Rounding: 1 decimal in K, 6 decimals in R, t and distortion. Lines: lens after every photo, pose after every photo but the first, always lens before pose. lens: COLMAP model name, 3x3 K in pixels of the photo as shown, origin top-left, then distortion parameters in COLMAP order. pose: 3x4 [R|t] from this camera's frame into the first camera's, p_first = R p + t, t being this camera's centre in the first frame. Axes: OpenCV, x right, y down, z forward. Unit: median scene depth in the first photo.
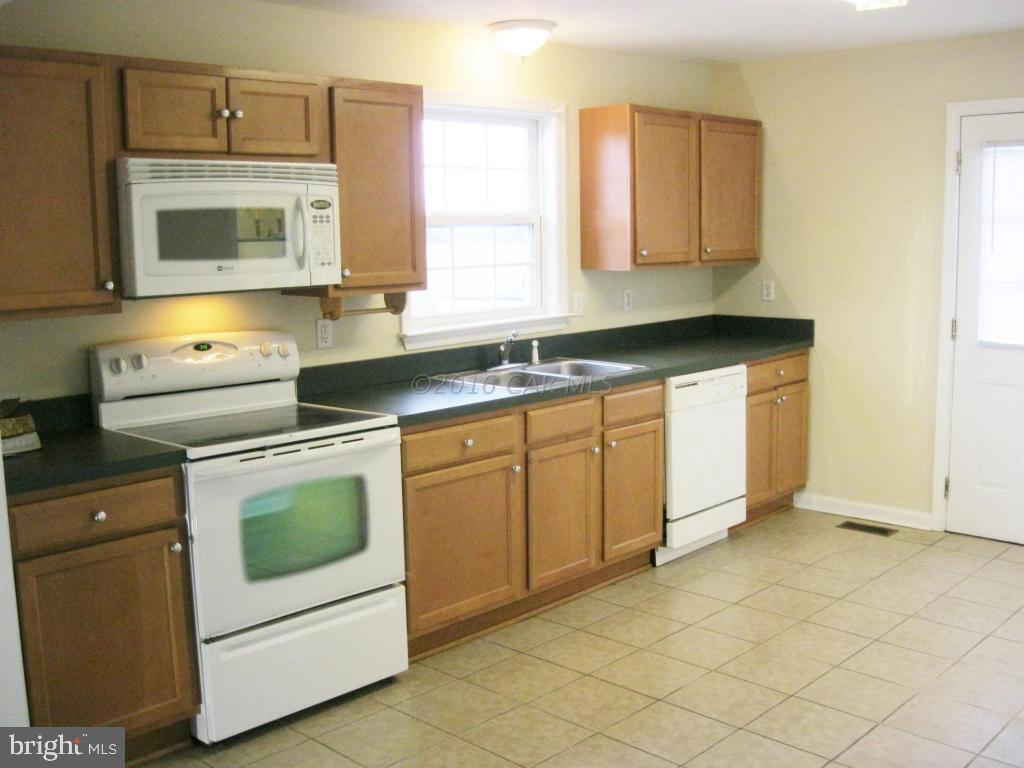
lens RADIAL K [[1037.5, 0, 512.0], [0, 1037.5, 384.0], [0, 0, 1]] dist [-0.152092, 0.097835]
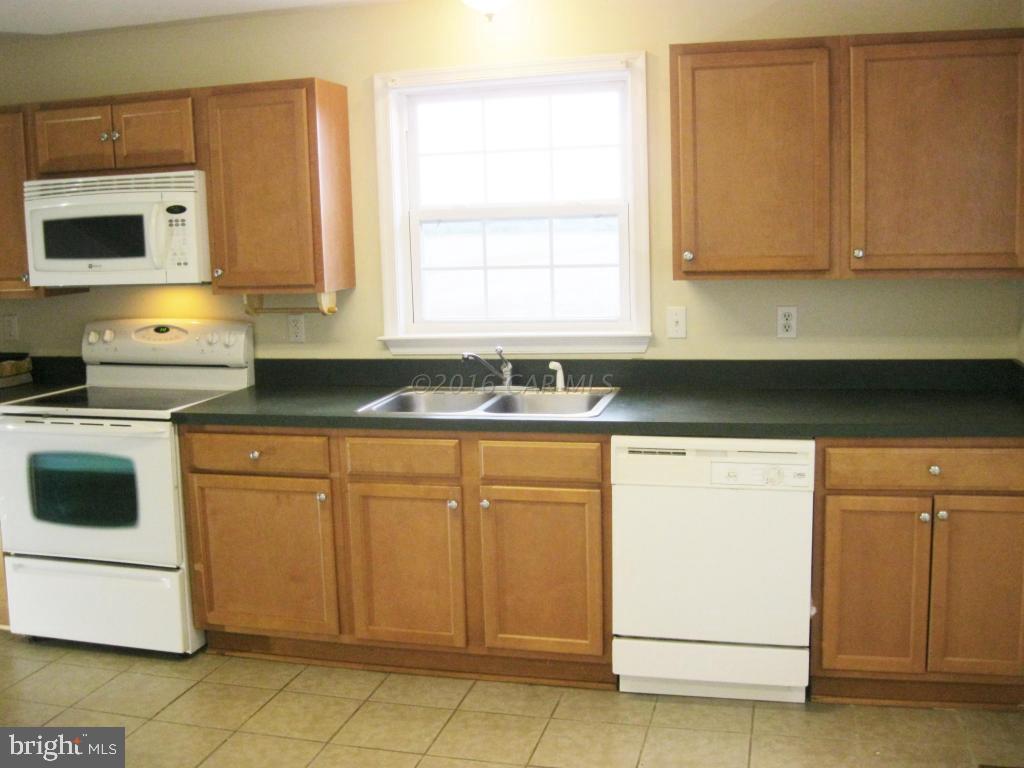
lens RADIAL K [[1037.5, 0, 512.0], [0, 1037.5, 384.0], [0, 0, 1]] dist [-0.152092, 0.097835]
pose [[0.502206, 0.133297, -0.854413, 0.763231], [-0.107928, 0.989984, 0.091010, -0.104013], [0.857986, 0.046509, 0.511562, 0.619238]]
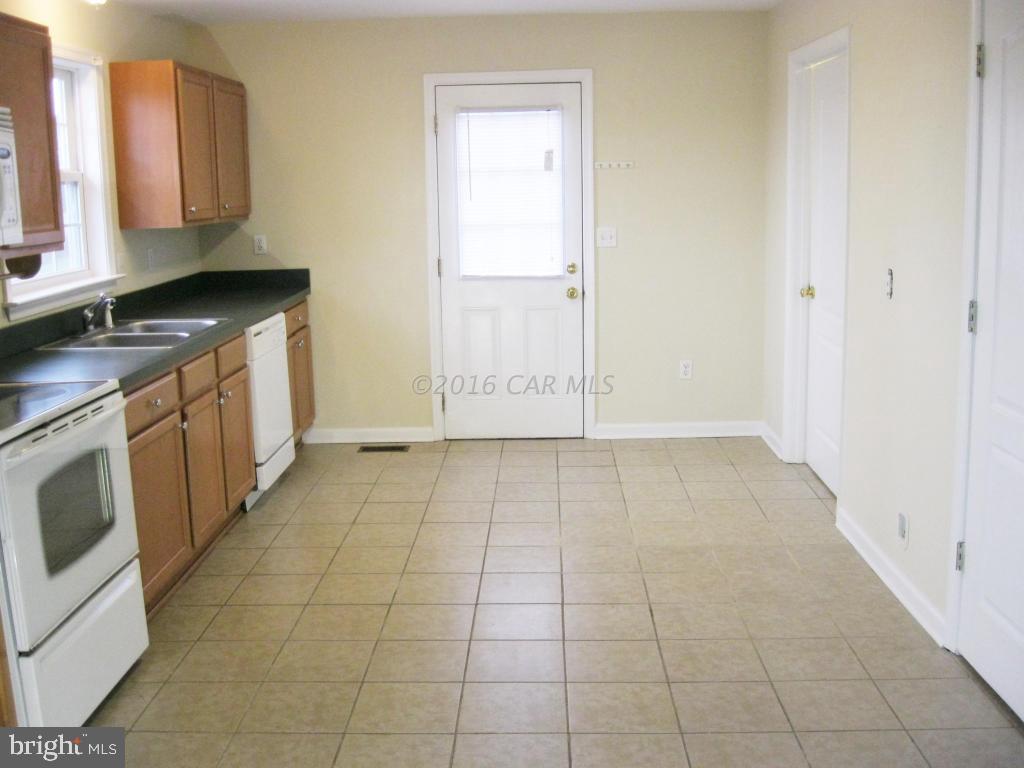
lens RADIAL K [[1037.5, 0, 512.0], [0, 1037.5, 384.0], [0, 0, 1]] dist [-0.152092, 0.097835]
pose [[0.733668, -0.123508, 0.668189, -0.375613], [0.103146, 0.992190, 0.070142, 0.005635], [-0.671634, 0.017460, 0.740677, 0.062285]]
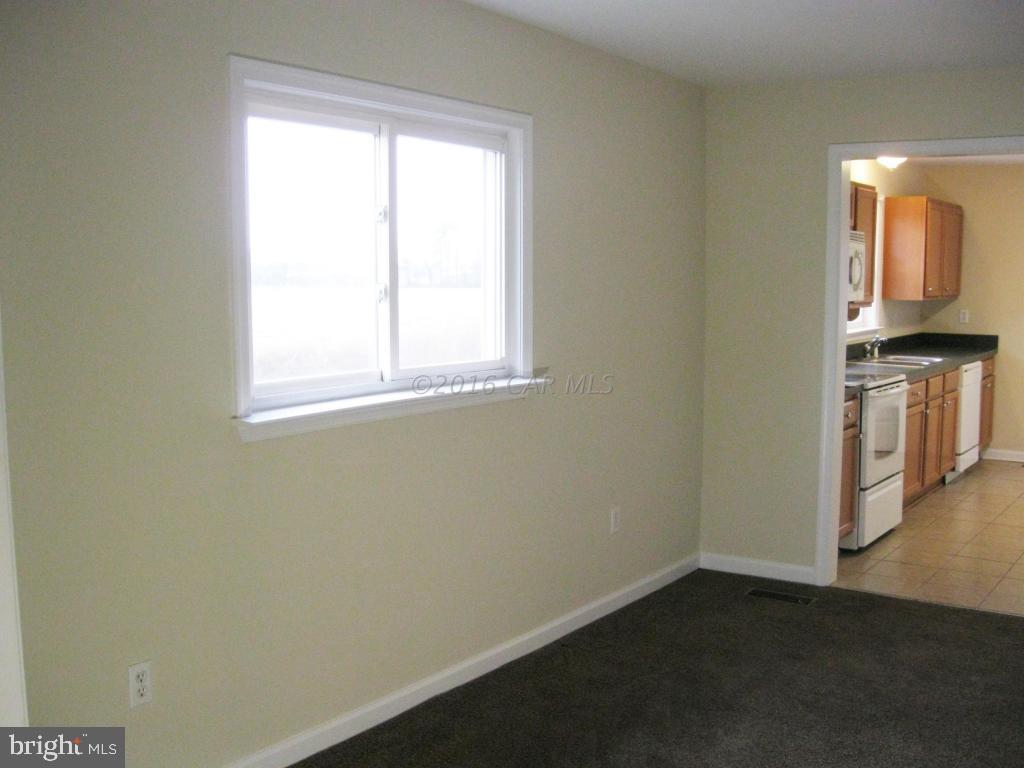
lens RADIAL K [[1037.5, 0, 512.0], [0, 1037.5, 384.0], [0, 0, 1]] dist [-0.152092, 0.097835]
pose [[0.989821, 0.010651, 0.141916, -0.833229], [-0.004858, 0.999143, -0.041107, 0.098338], [-0.142232, 0.039999, 0.989025, -0.512976]]
